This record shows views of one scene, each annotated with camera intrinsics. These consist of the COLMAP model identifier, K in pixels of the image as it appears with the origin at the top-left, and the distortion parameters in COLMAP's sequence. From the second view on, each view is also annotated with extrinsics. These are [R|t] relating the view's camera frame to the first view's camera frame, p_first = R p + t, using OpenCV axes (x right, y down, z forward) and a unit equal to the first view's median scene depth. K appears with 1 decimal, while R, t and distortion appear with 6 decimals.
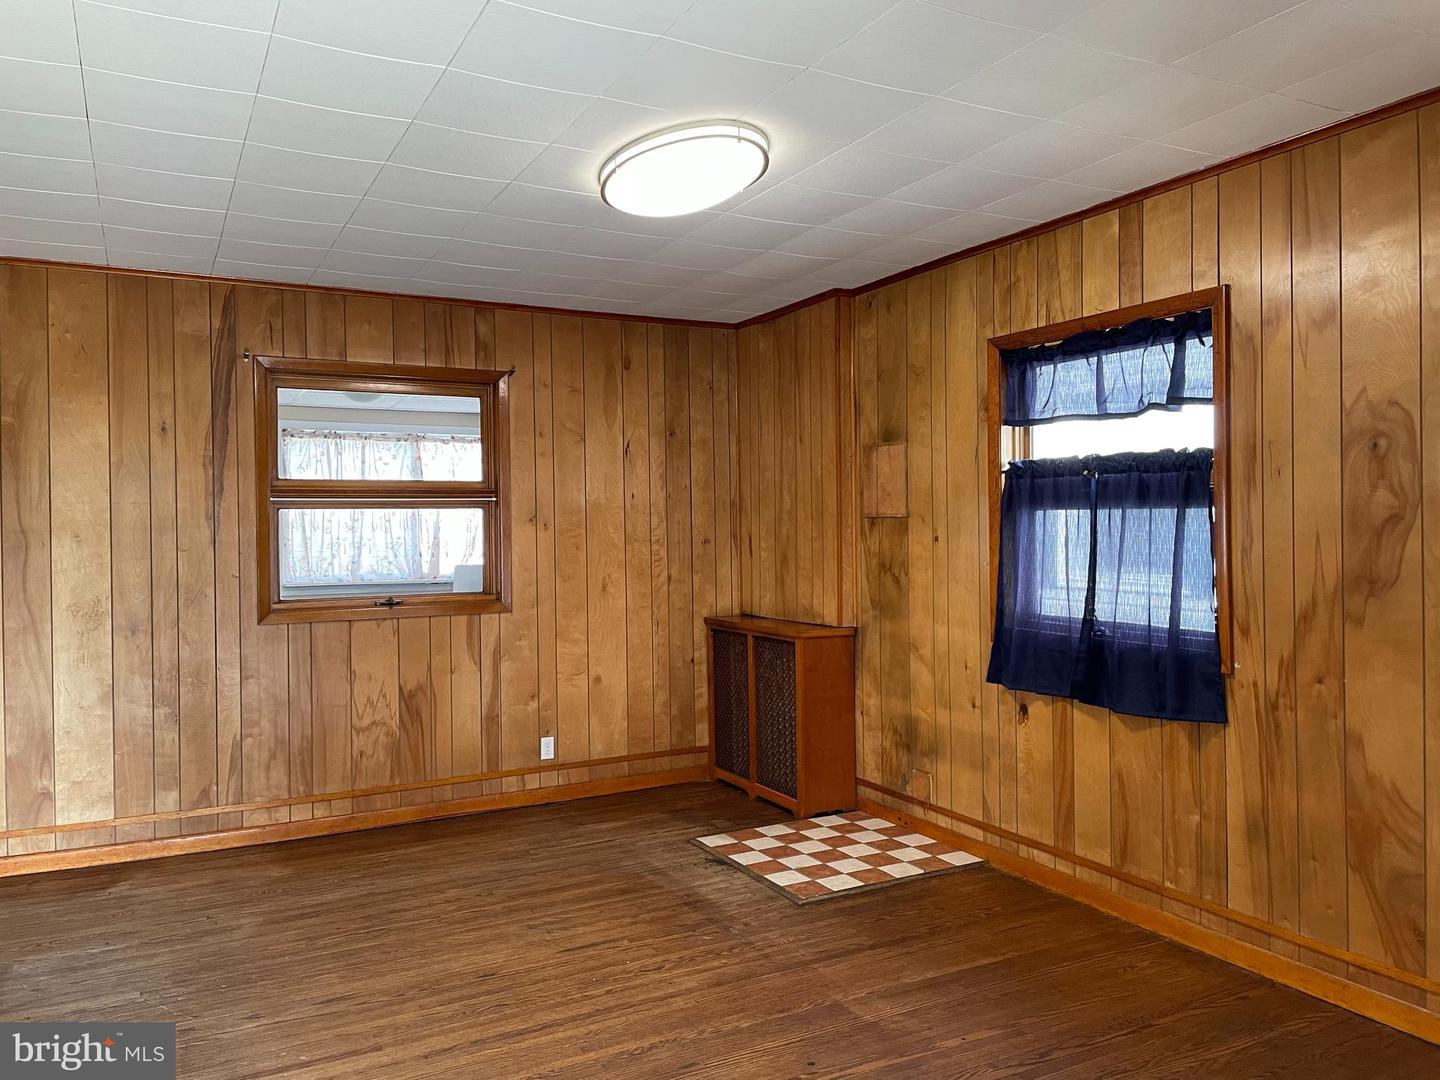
lens RADIAL K [[1088.3, 0, 723.9], [0, 1088.3, 530.1], [0, 0, 1]] dist [0.074202, -0.081171]
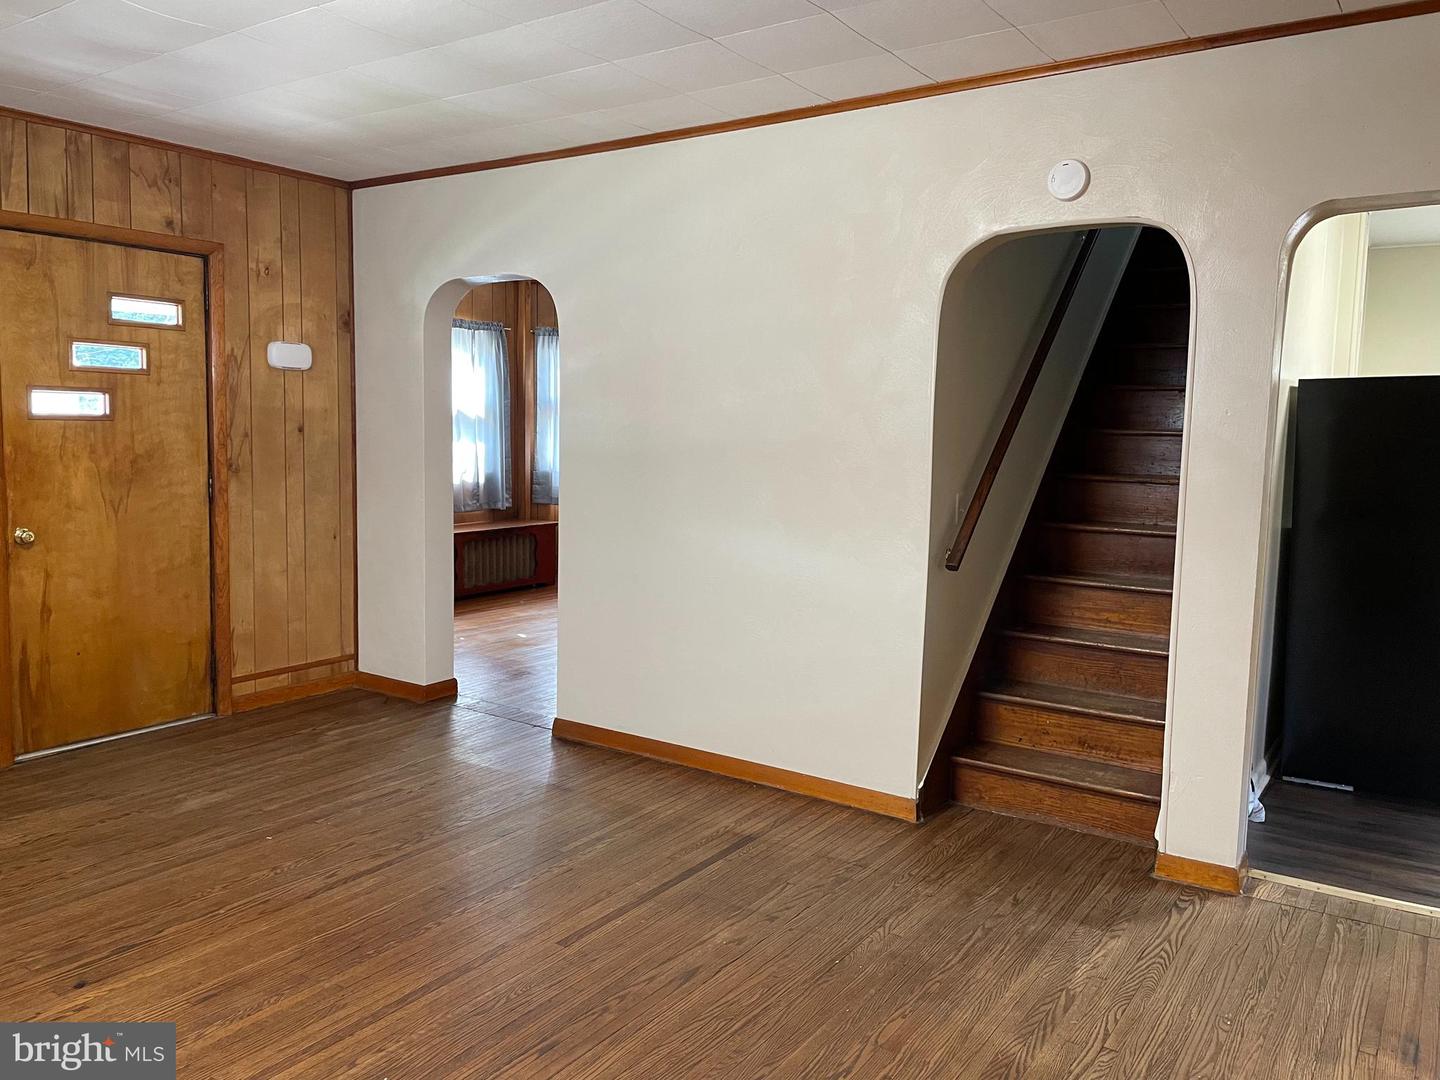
lens RADIAL K [[1084.8, 0, 725.0], [0, 1084.8, 530.8], [0, 0, 1]] dist [0.101184, -0.139440]
pose [[-0.880108, 0.044630, -0.472671, 0.004770], [-0.008200, 0.993995, 0.109122, -0.005267], [0.474703, 0.099915, -0.874456, 1.379988]]
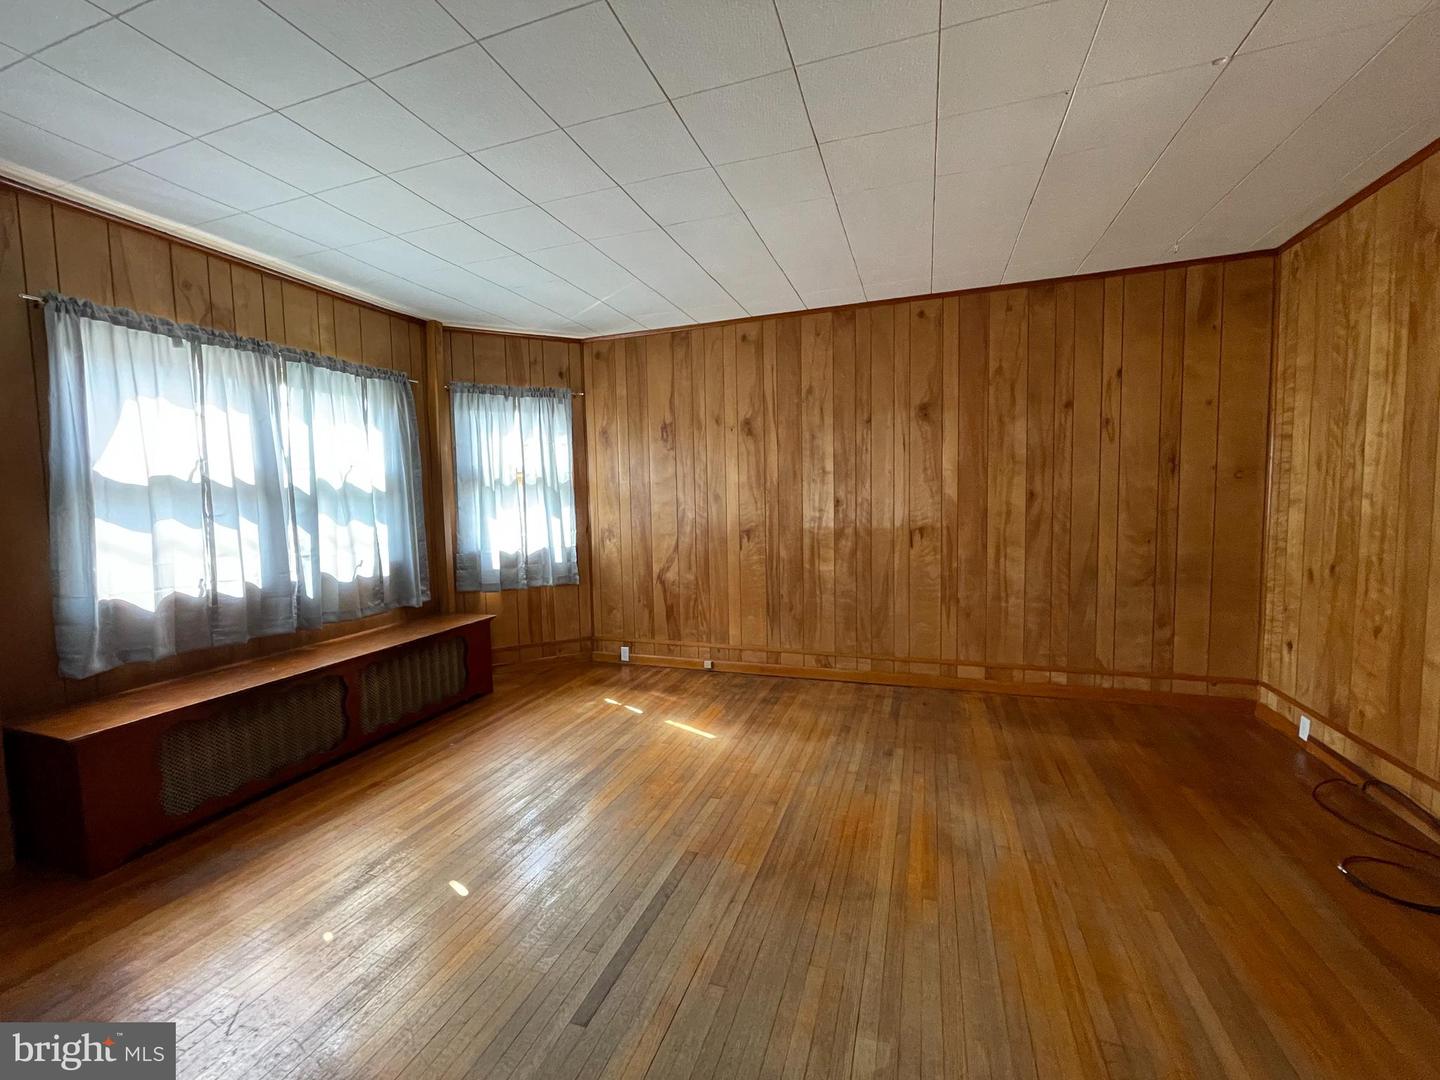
lens RADIAL K [[586.4, 0, 715.5], [0, 586.4, 540.3], [0, 0, 1]] dist [-0.006169, 0.003584]
pose [[-0.731142, 0.079523, -0.677575, -0.363109], [0.026718, 0.995759, 0.088037, 0.020660], [0.681702, 0.046264, -0.730166, 0.242166]]
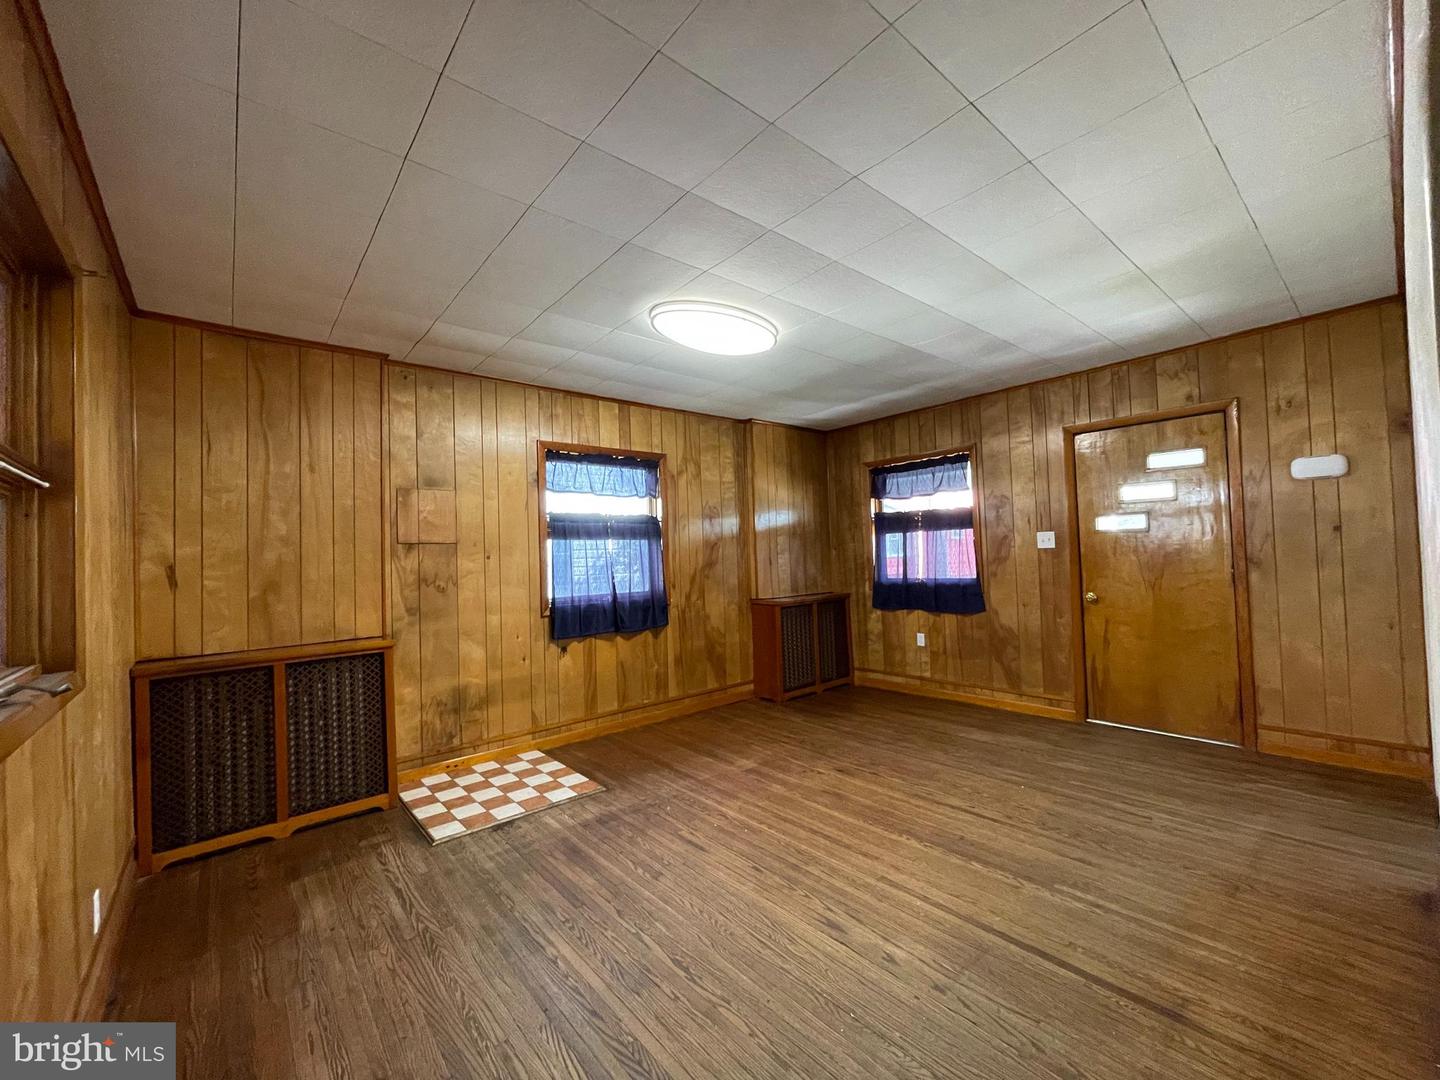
lens RADIAL K [[586.4, 0, 715.5], [0, 586.4, 540.3], [0, 0, 1]] dist [-0.006169, 0.003584]
pose [[-0.216471, 0.045677, 0.975220, -0.756769], [0.042077, 0.998413, -0.037424, 0.031502], [-0.975382, 0.032933, -0.218049, 0.997459]]
